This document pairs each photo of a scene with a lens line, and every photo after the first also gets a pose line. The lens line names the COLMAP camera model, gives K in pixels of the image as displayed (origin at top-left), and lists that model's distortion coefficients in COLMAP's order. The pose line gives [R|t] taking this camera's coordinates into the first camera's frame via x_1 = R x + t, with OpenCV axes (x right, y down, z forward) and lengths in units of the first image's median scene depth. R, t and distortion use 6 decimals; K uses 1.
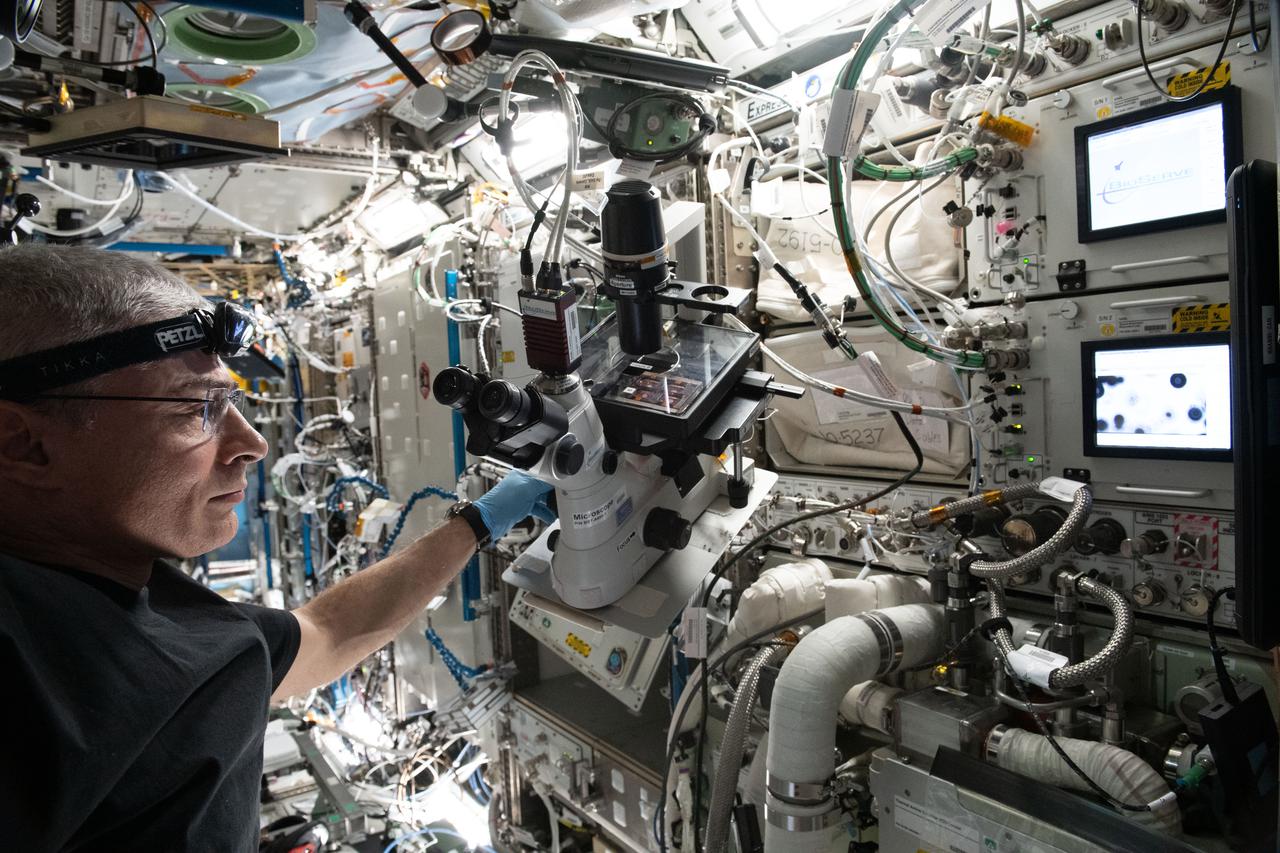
lens RADIAL K [[877.1, 0, 634.8], [0, 877.1, 421.2], [0, 0, 1]] dist [-0.054911, 0.000272]
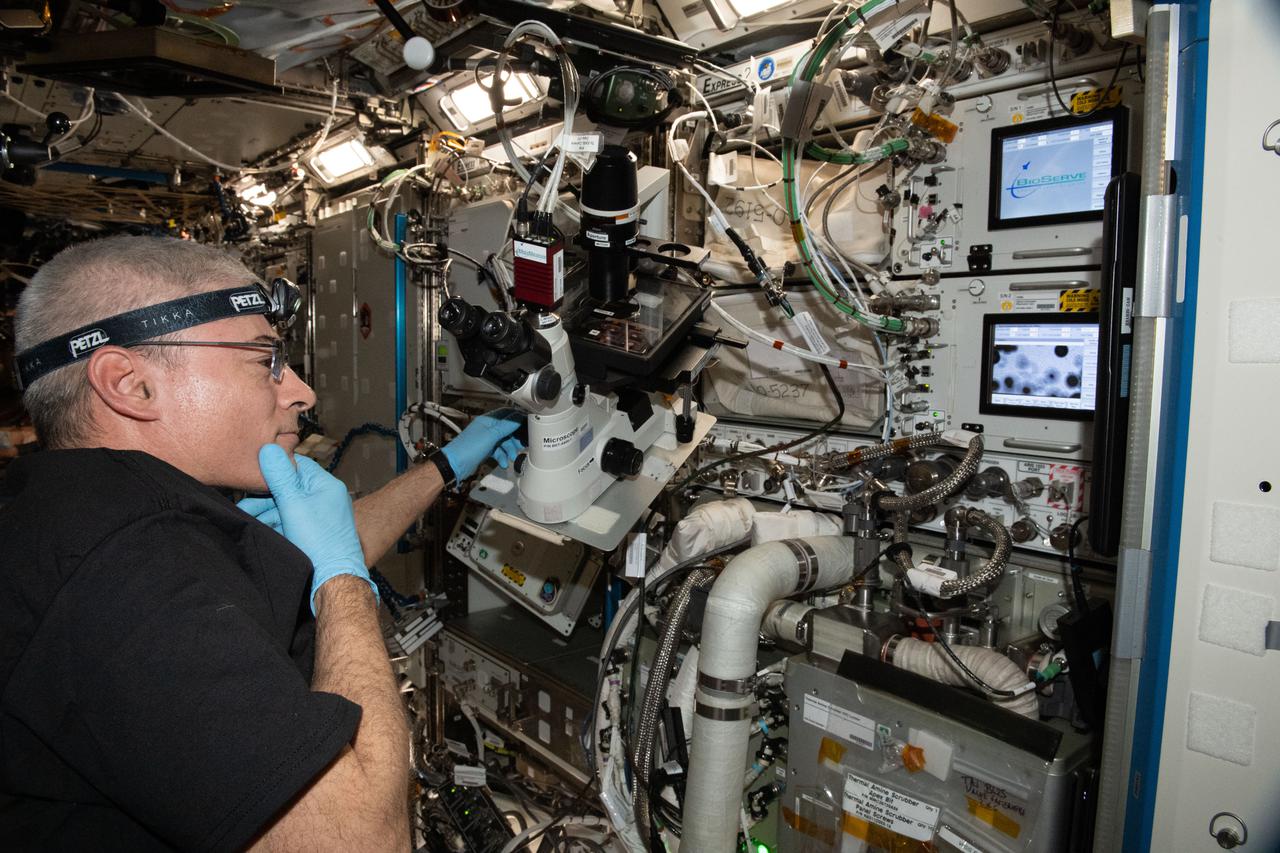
lens RADIAL K [[877.1, 0, 634.8], [0, 877.1, 421.2], [0, 0, 1]] dist [-0.054911, 0.000272]
pose [[0.993515, 0.050680, 0.101781, -0.050166], [-0.055084, 0.997642, 0.040932, 0.023016], [-0.099466, -0.046273, 0.993964, -0.098030]]
